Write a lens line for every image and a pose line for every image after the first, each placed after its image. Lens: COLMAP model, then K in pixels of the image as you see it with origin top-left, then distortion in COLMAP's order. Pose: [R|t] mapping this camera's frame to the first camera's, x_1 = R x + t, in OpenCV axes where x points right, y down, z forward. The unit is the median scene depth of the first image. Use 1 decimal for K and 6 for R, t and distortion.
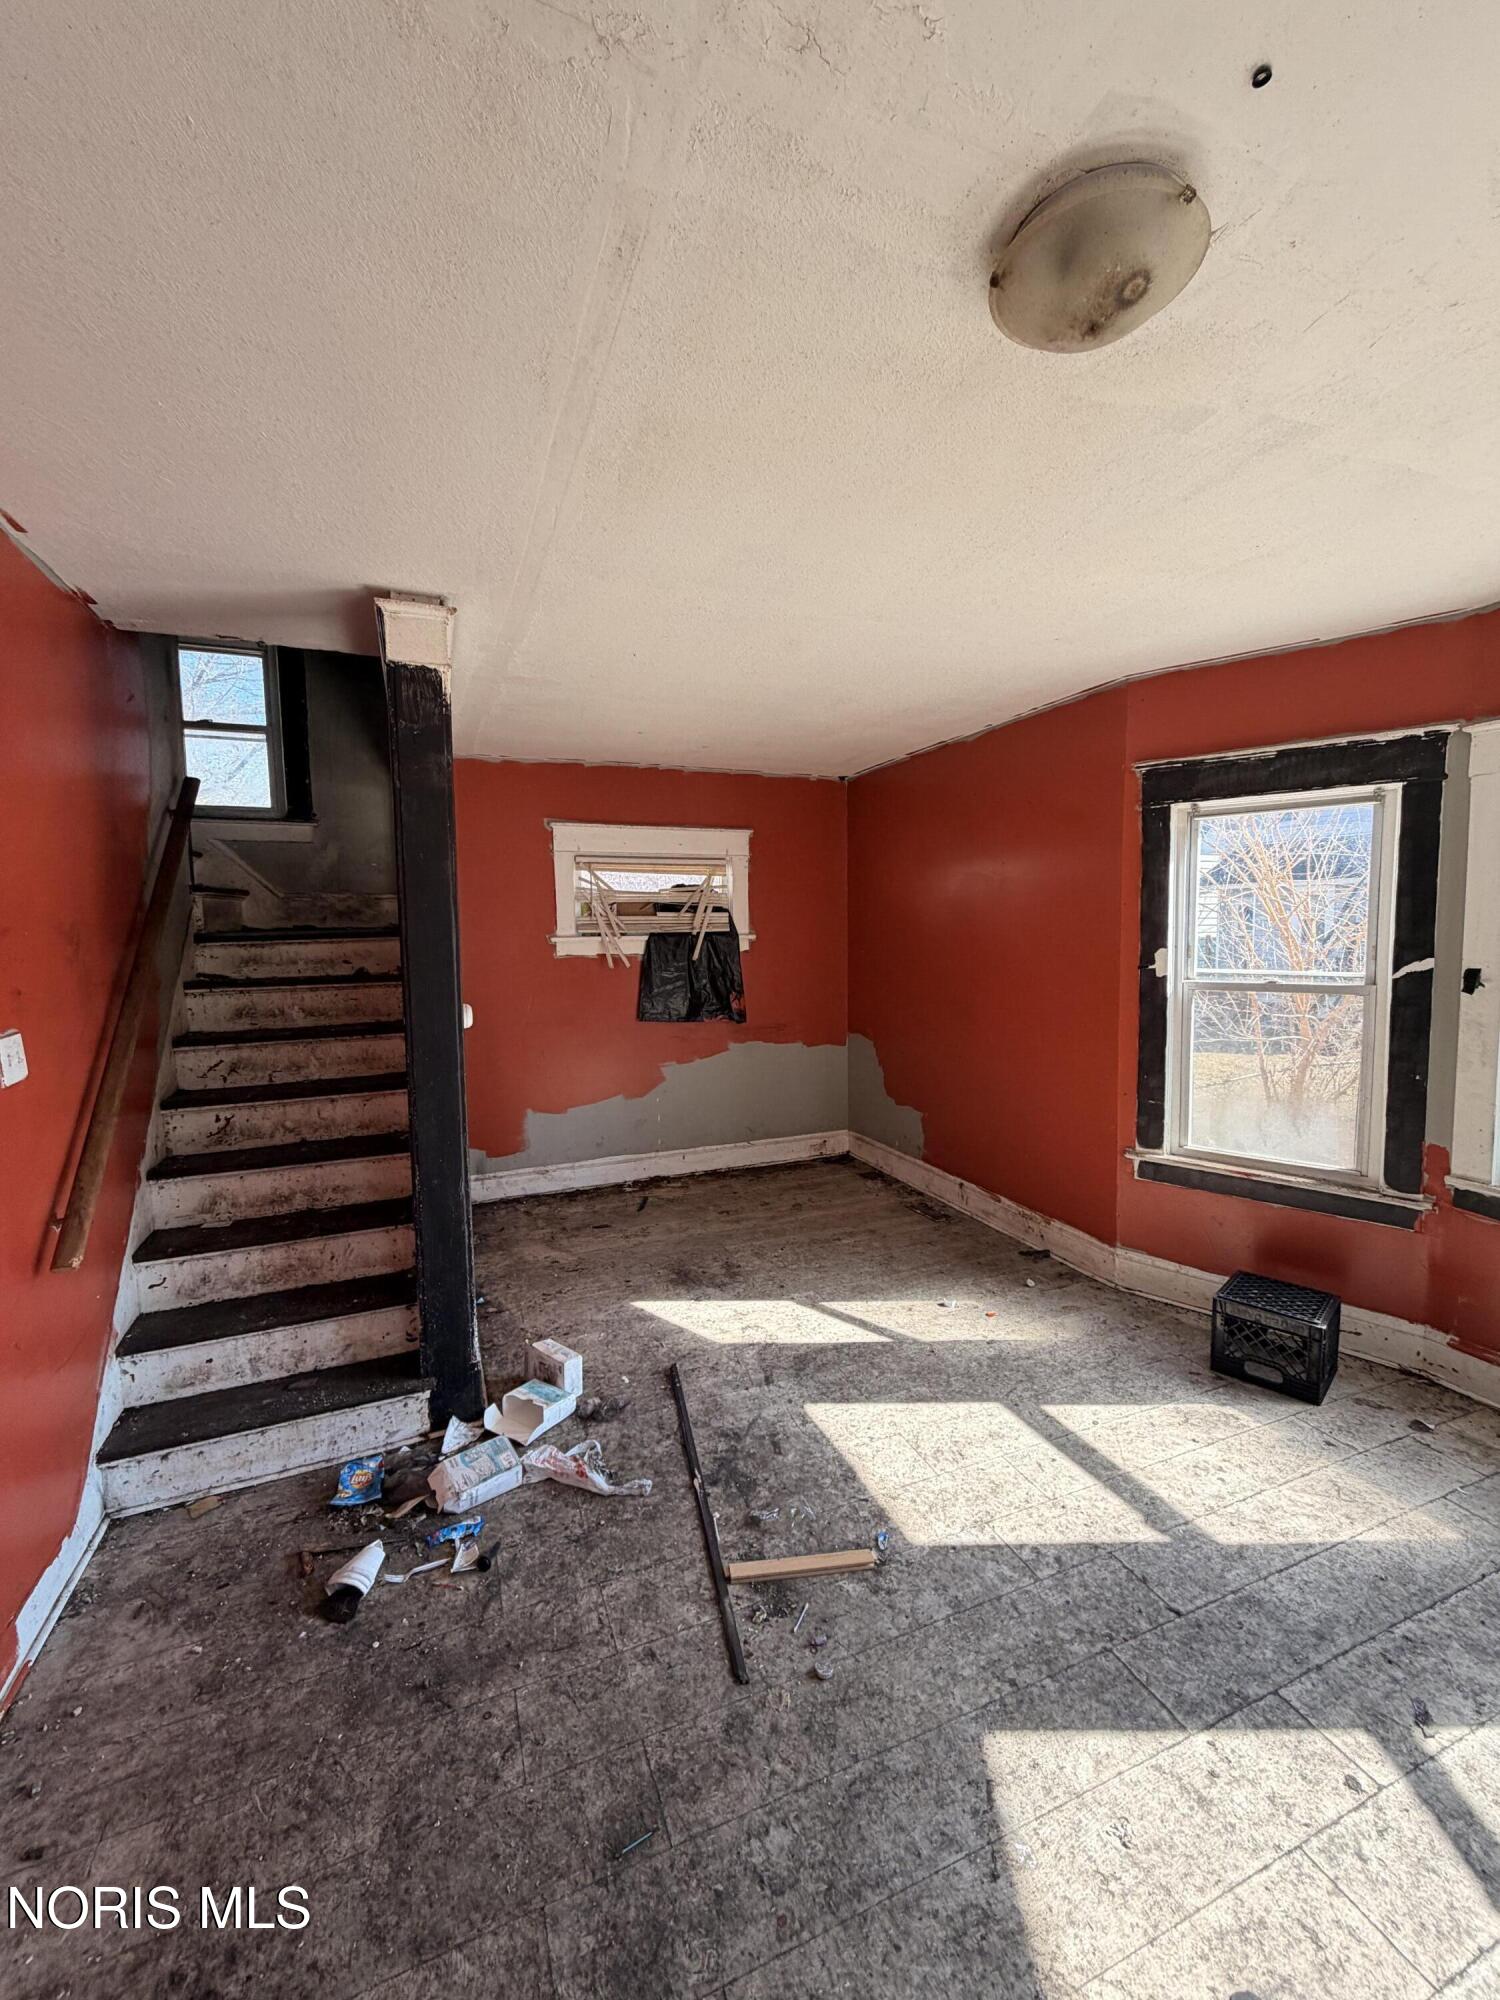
lens RADIAL K [[796.6, 0, 748.7], [0, 796.6, 999.0], [0, 0, 1]] dist [-0.000788, -0.000059]
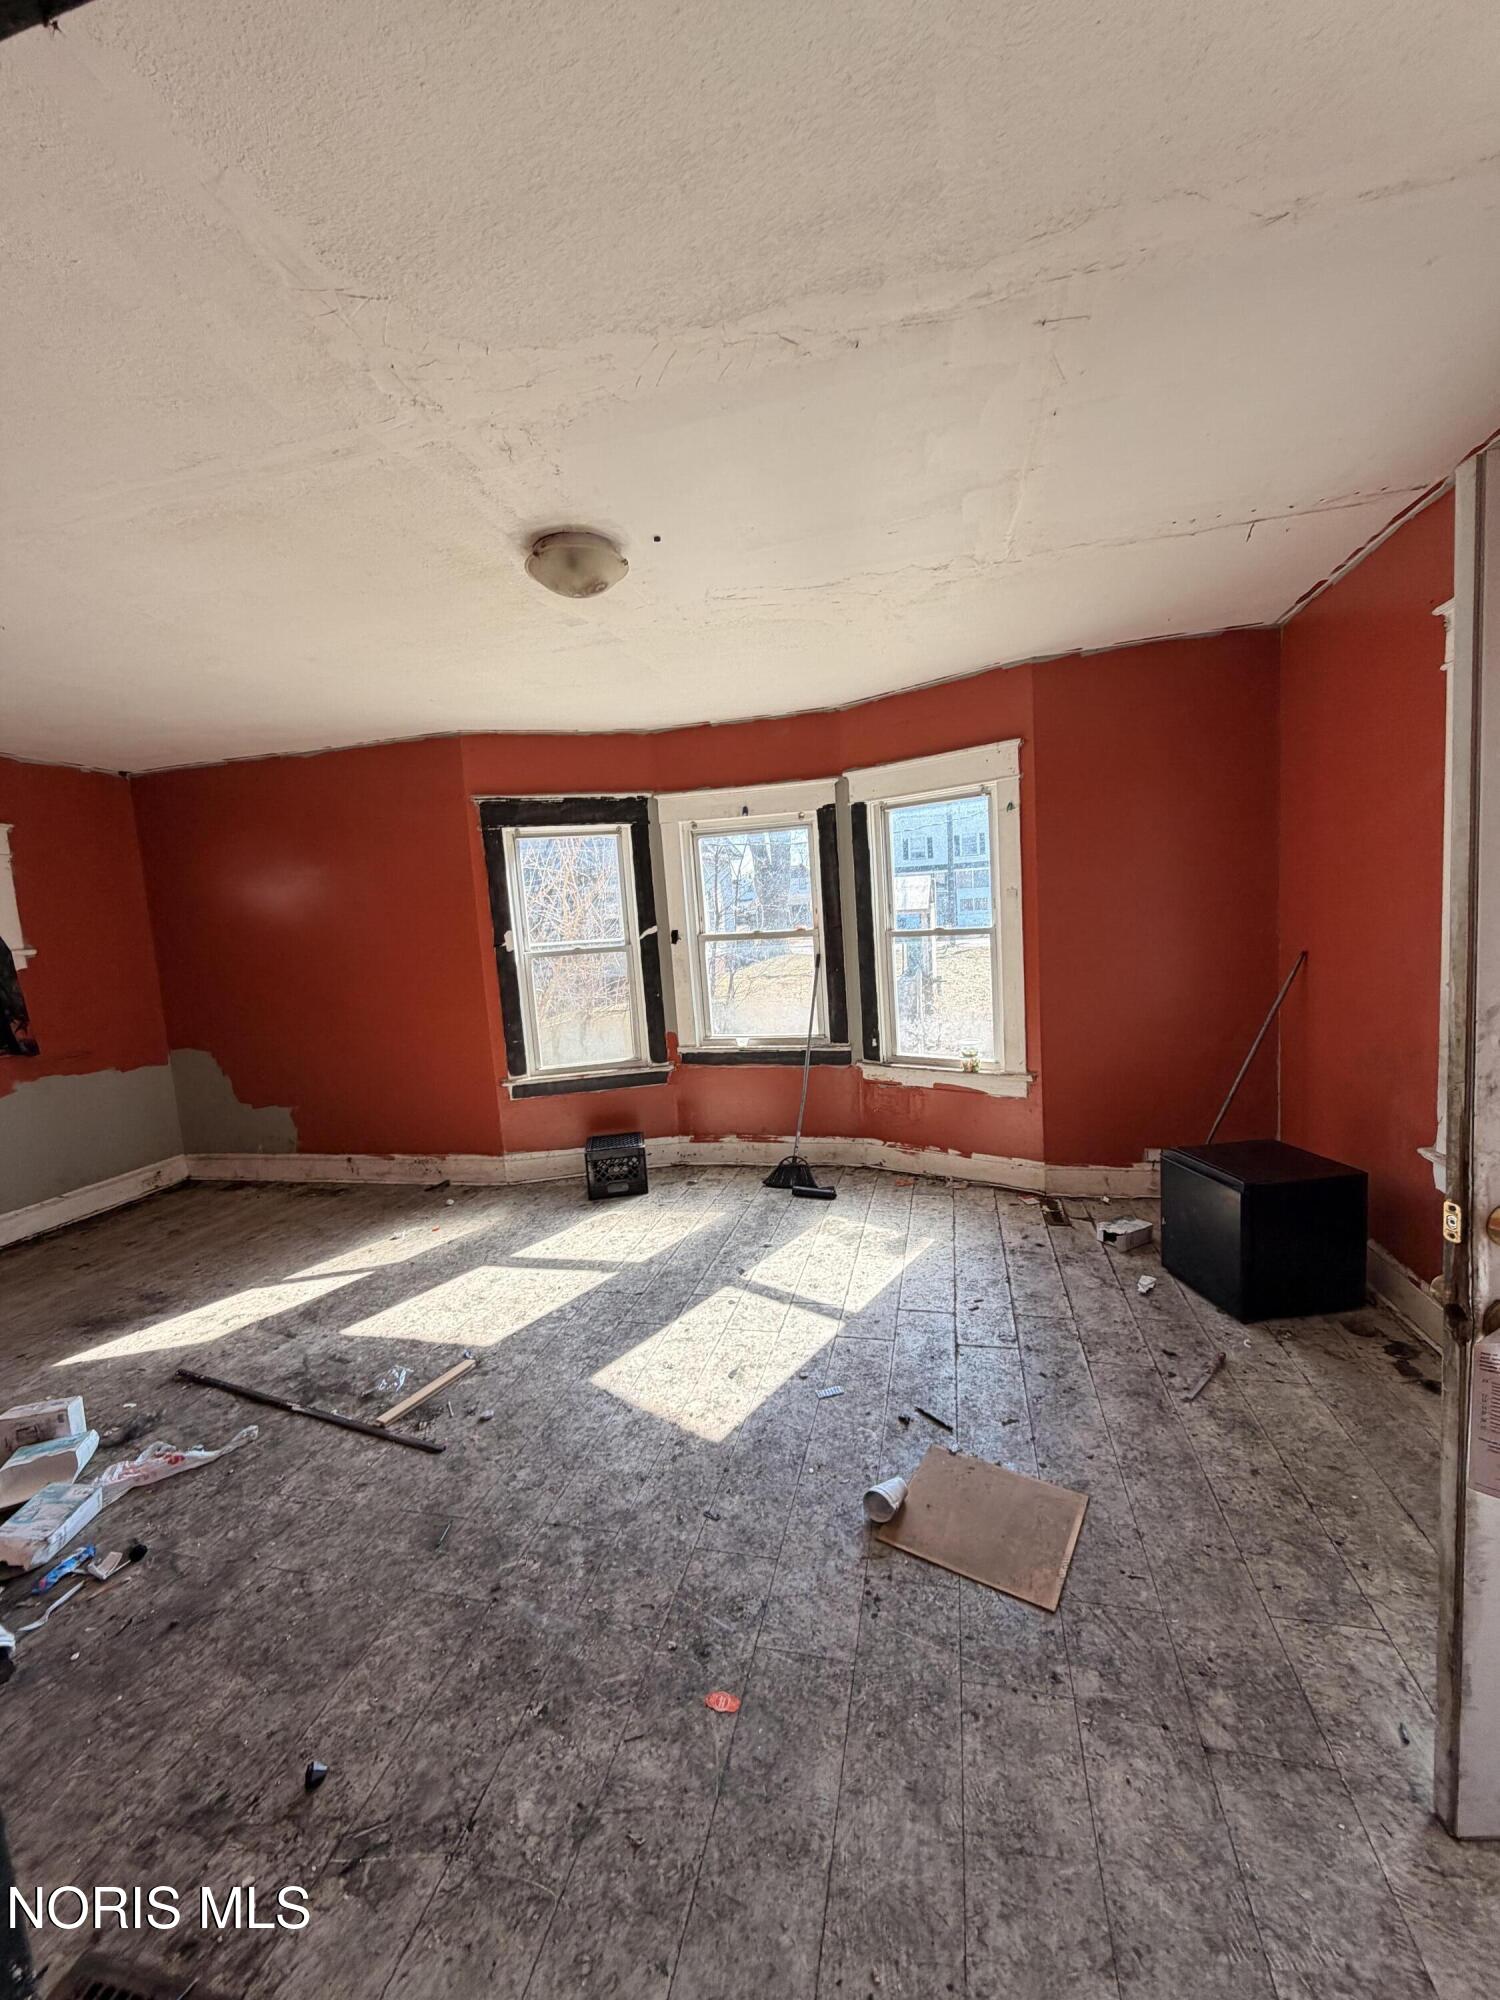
lens RADIAL K [[796.6, 0, 753.6], [0, 796.6, 997.9], [0, 0, 1]] dist [-0.000788, -0.000059]
pose [[0.582516, -0.113897, 0.804800, -0.414570], [0.126303, 0.990791, 0.048800, 0.044468], [-0.802946, 0.073222, 0.591537, -0.182754]]
